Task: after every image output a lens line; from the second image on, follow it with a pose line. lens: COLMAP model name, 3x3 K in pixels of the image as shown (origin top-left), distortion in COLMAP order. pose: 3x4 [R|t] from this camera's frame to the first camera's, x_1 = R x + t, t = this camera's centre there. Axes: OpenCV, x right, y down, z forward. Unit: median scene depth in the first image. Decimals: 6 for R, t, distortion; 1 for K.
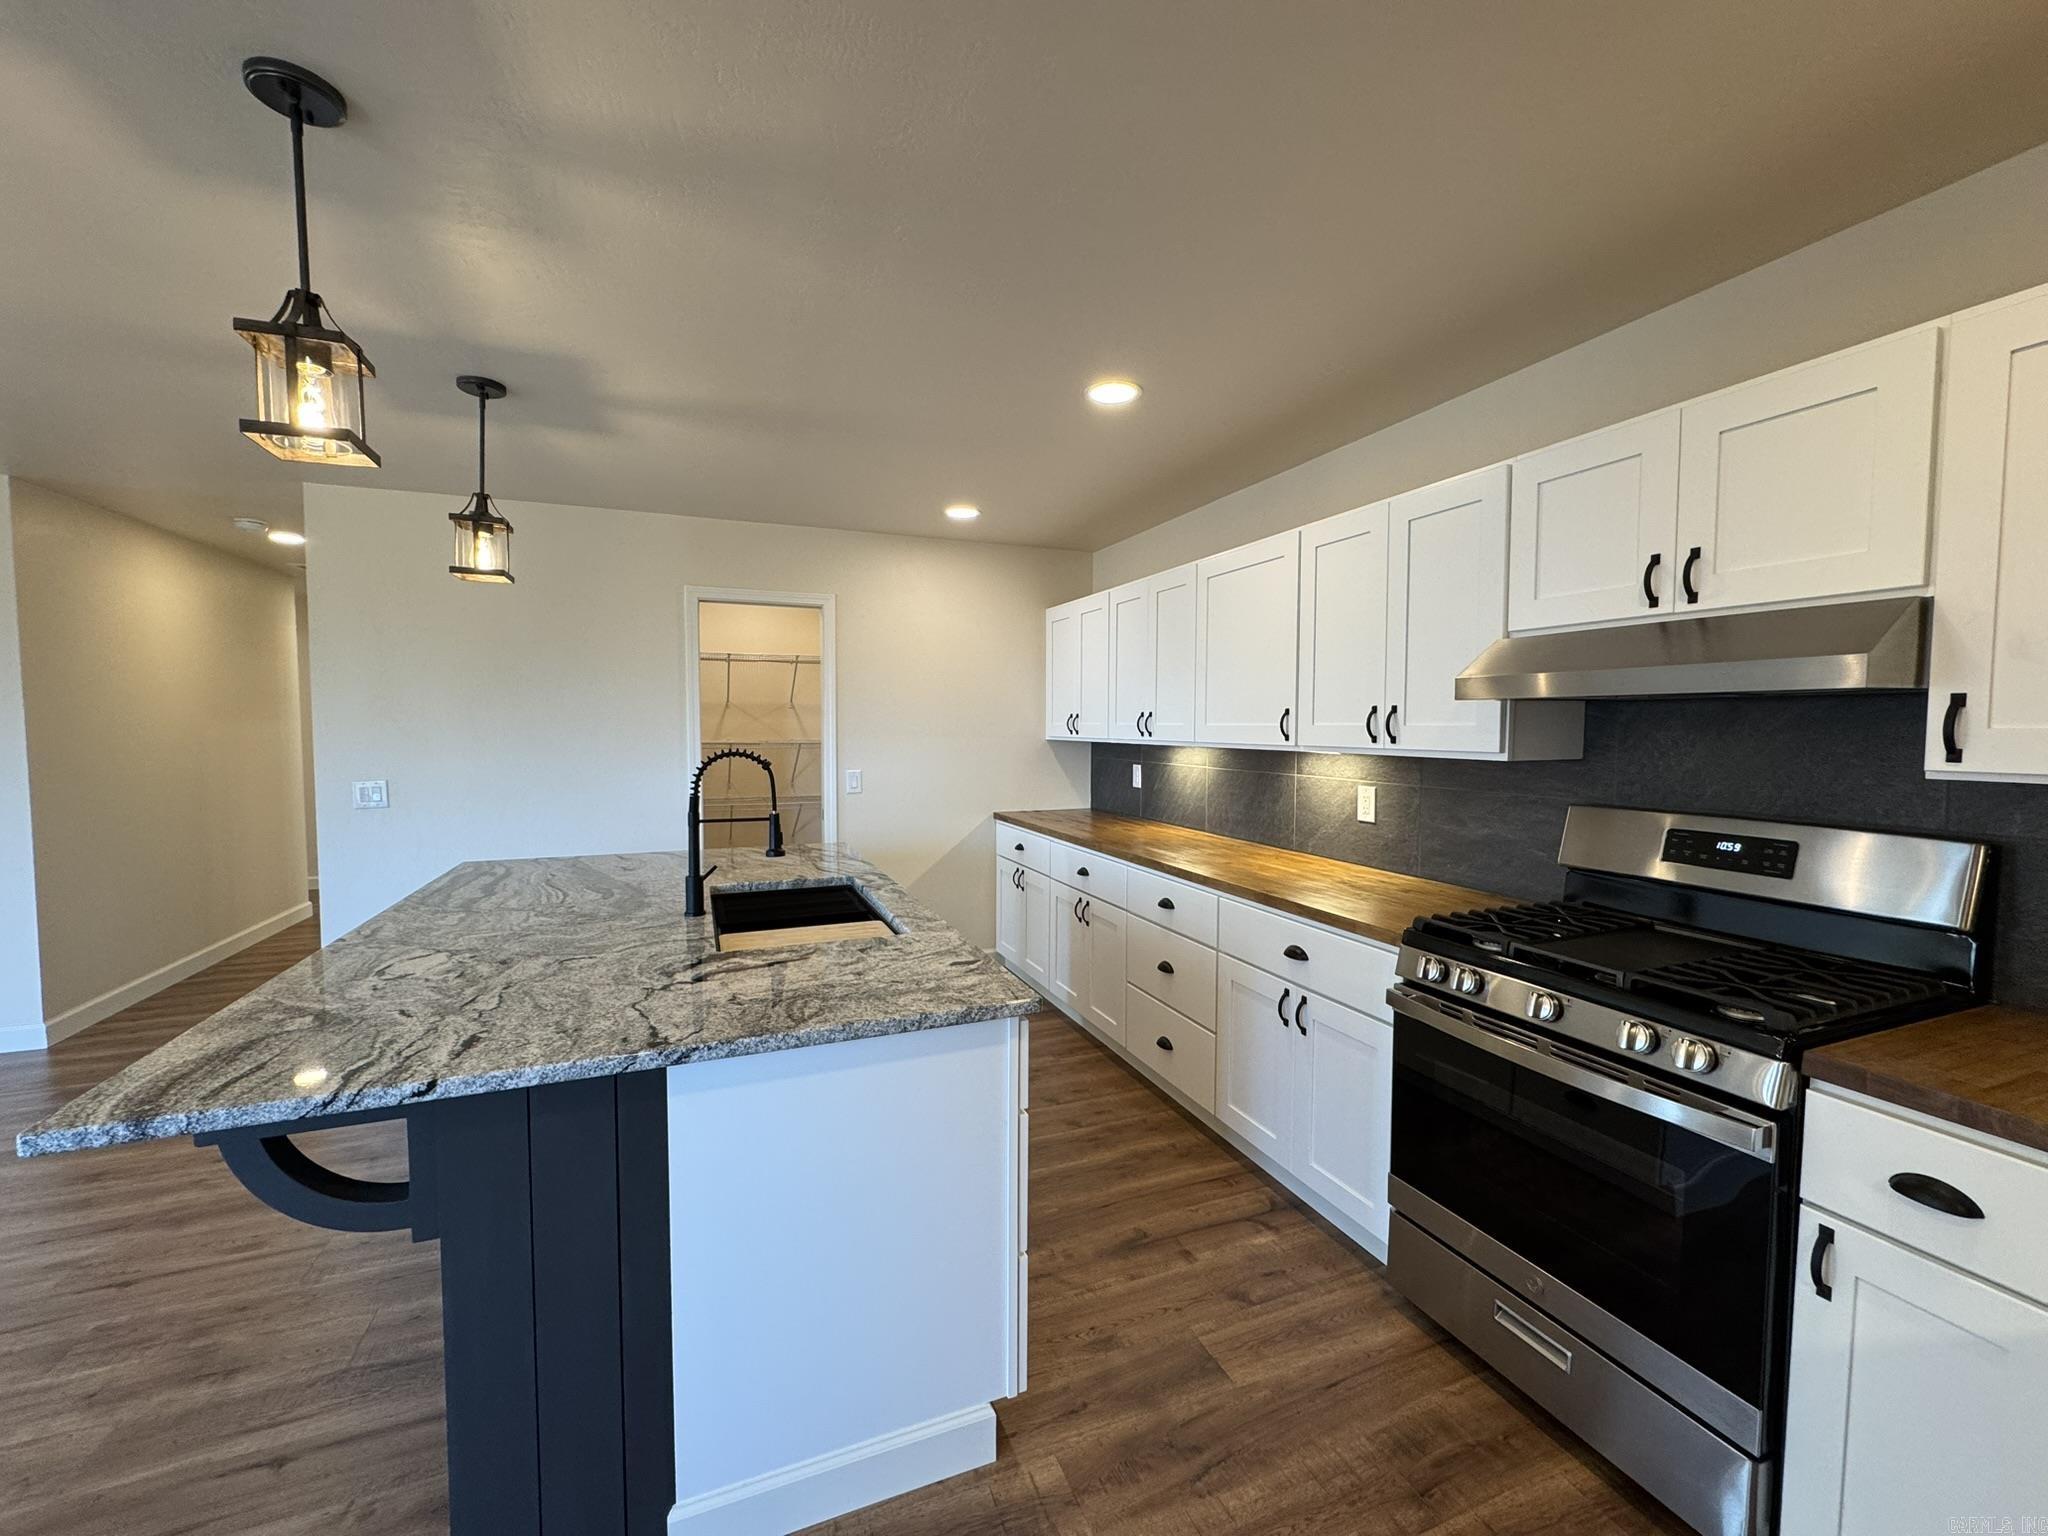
lens RADIAL K [[814.0, 0, 1023.2], [0, 814.0, 767.4], [0, 0, 1]] dist [-0.002034, 0.000206]
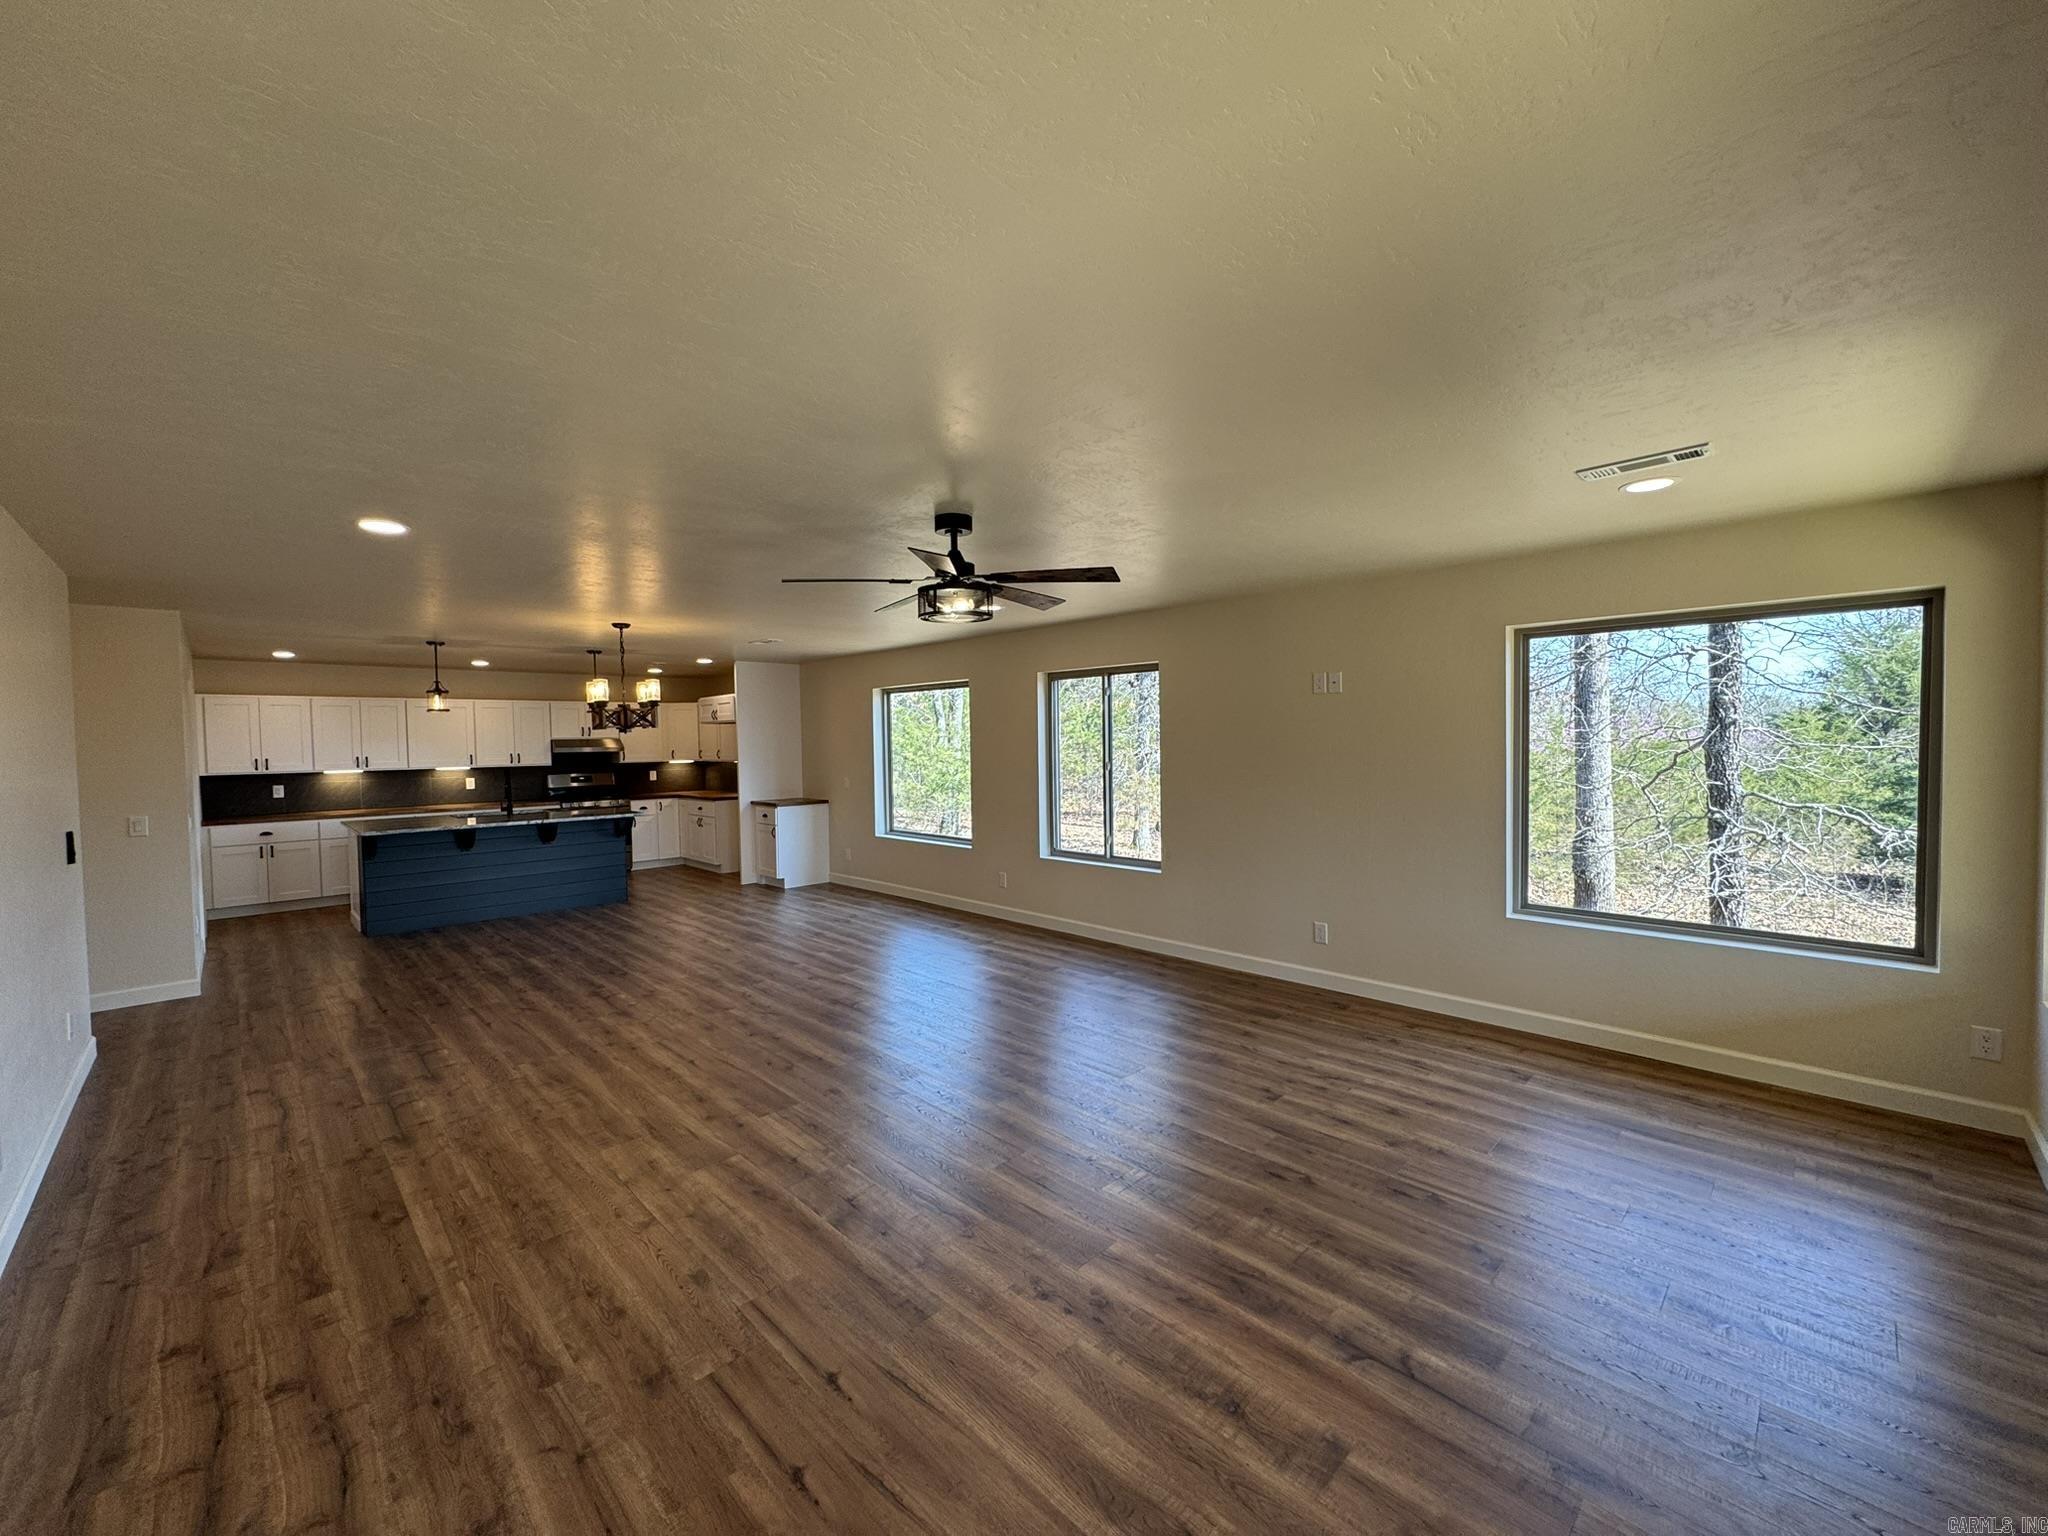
lens RADIAL K [[814.0, 0, 1025.3], [0, 814.0, 765.6], [0, 0, 1]] dist [-0.002034, 0.000206]
pose [[-0.384369, -0.027686, 0.922764, -5.734875], [0.061005, 0.996604, 0.055313, -0.119875], [-0.921162, 0.077553, -0.381375, 0.331348]]
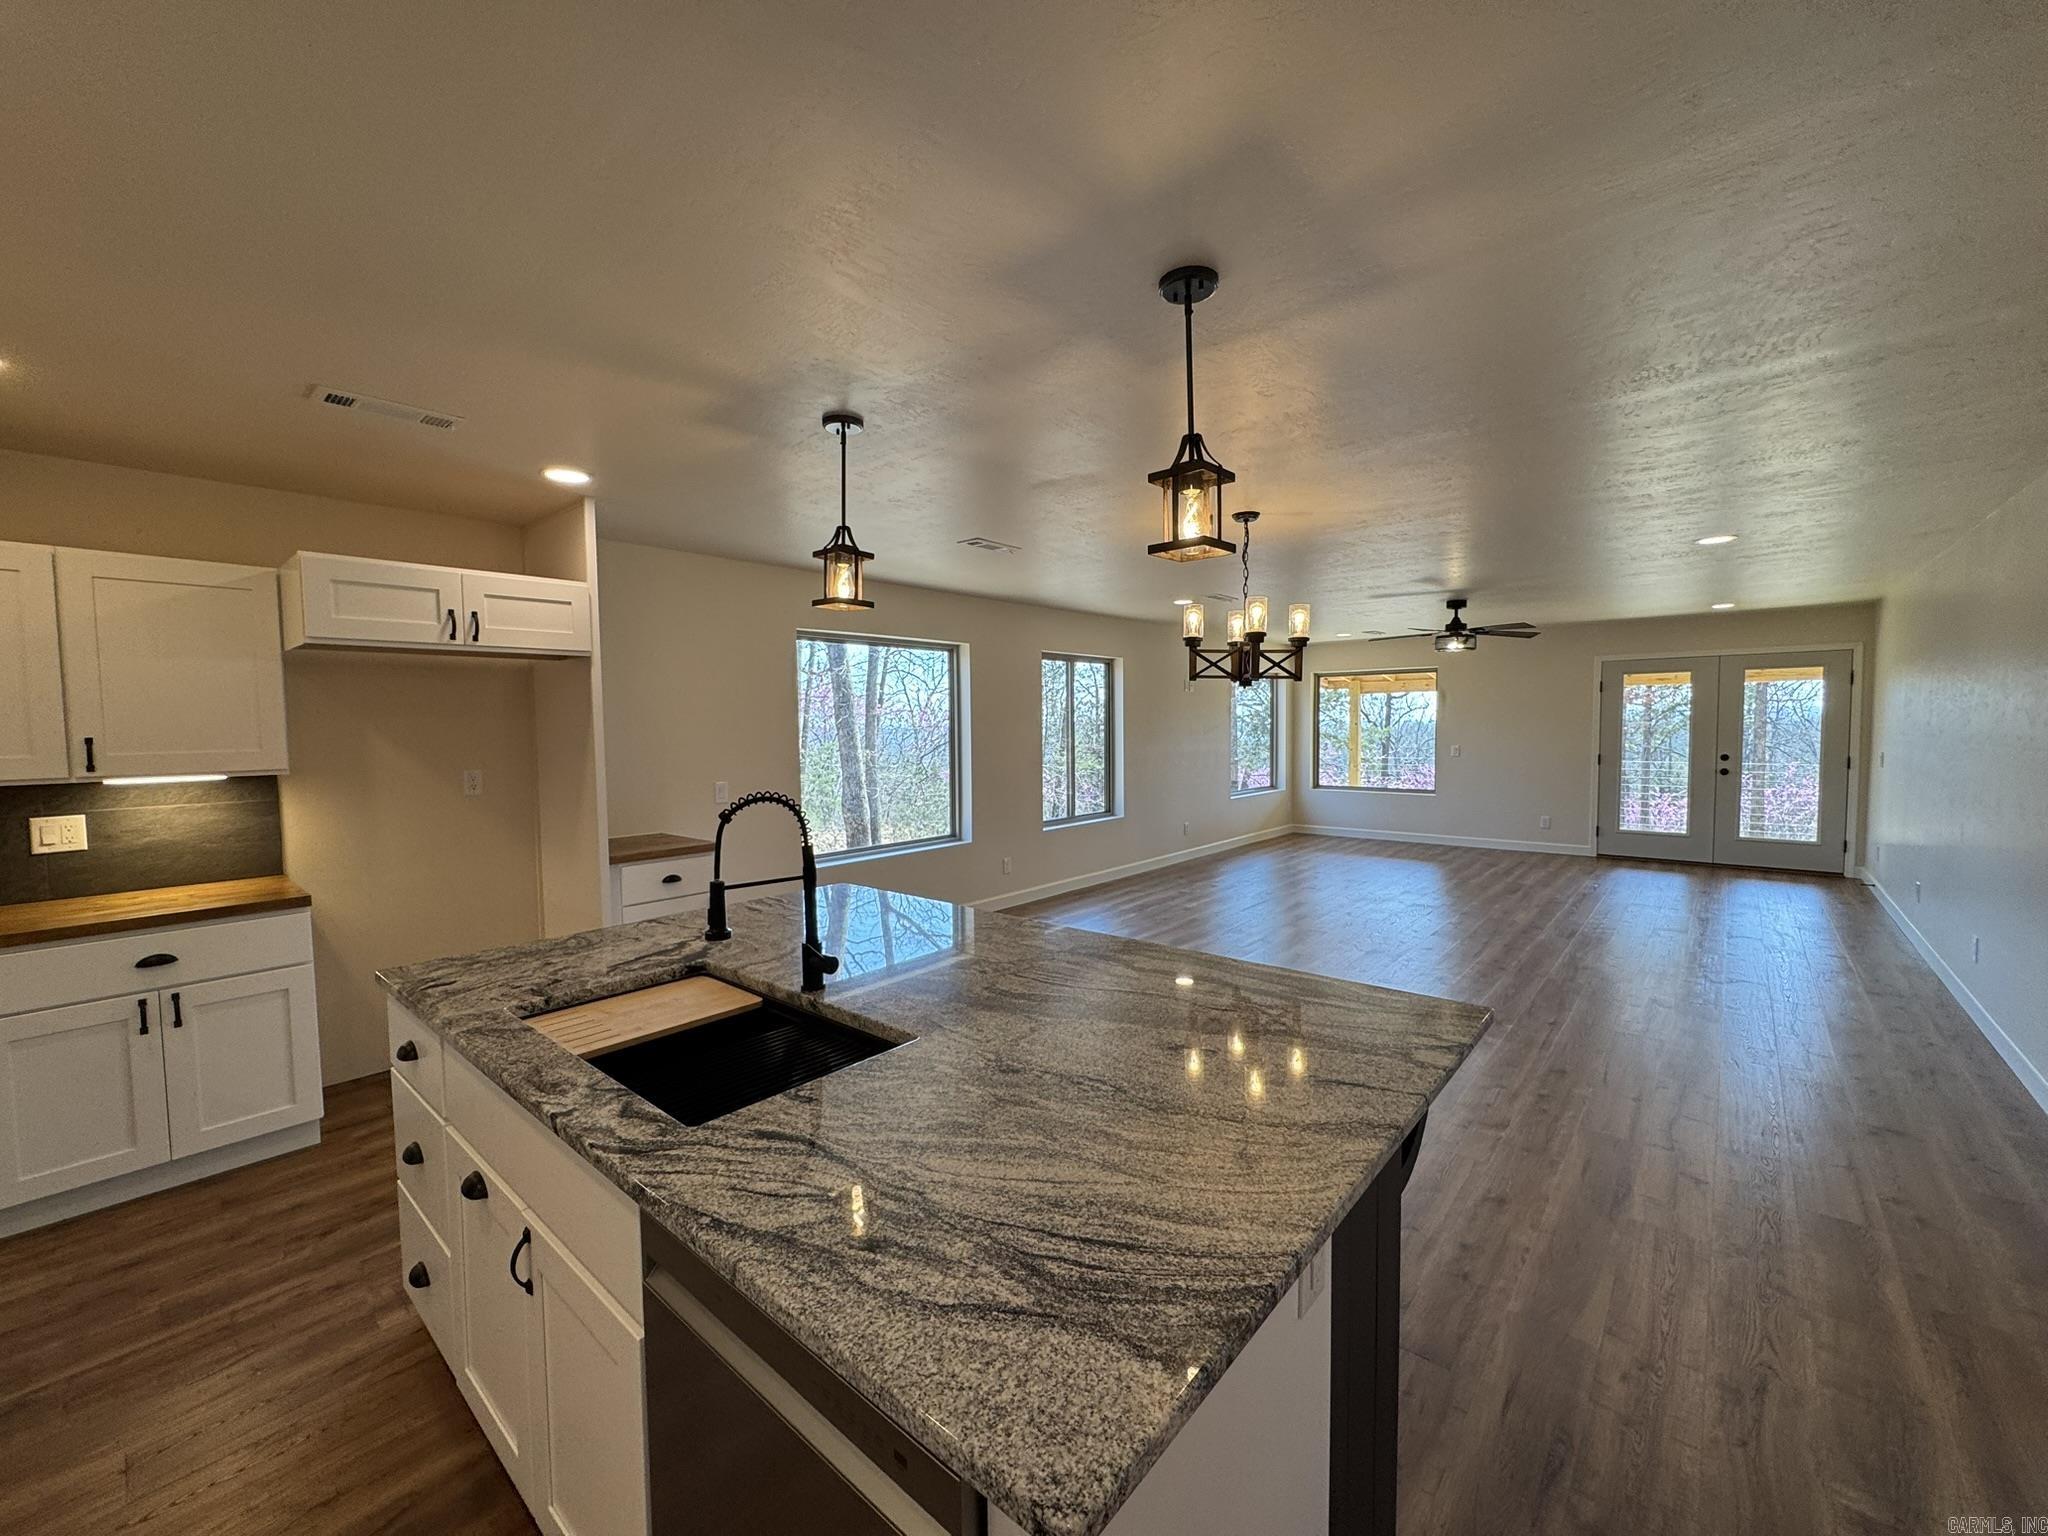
lens RADIAL K [[814.0, 0, 1021.4], [0, 814.0, 767.9], [0, 0, 1]] dist [-0.002034, 0.000206]
pose [[-0.891970, 0.031709, -0.450982, -0.283912], [-0.014905, 0.994932, 0.099435, -0.162261], [0.451850, 0.095415, -0.886977, 2.288982]]
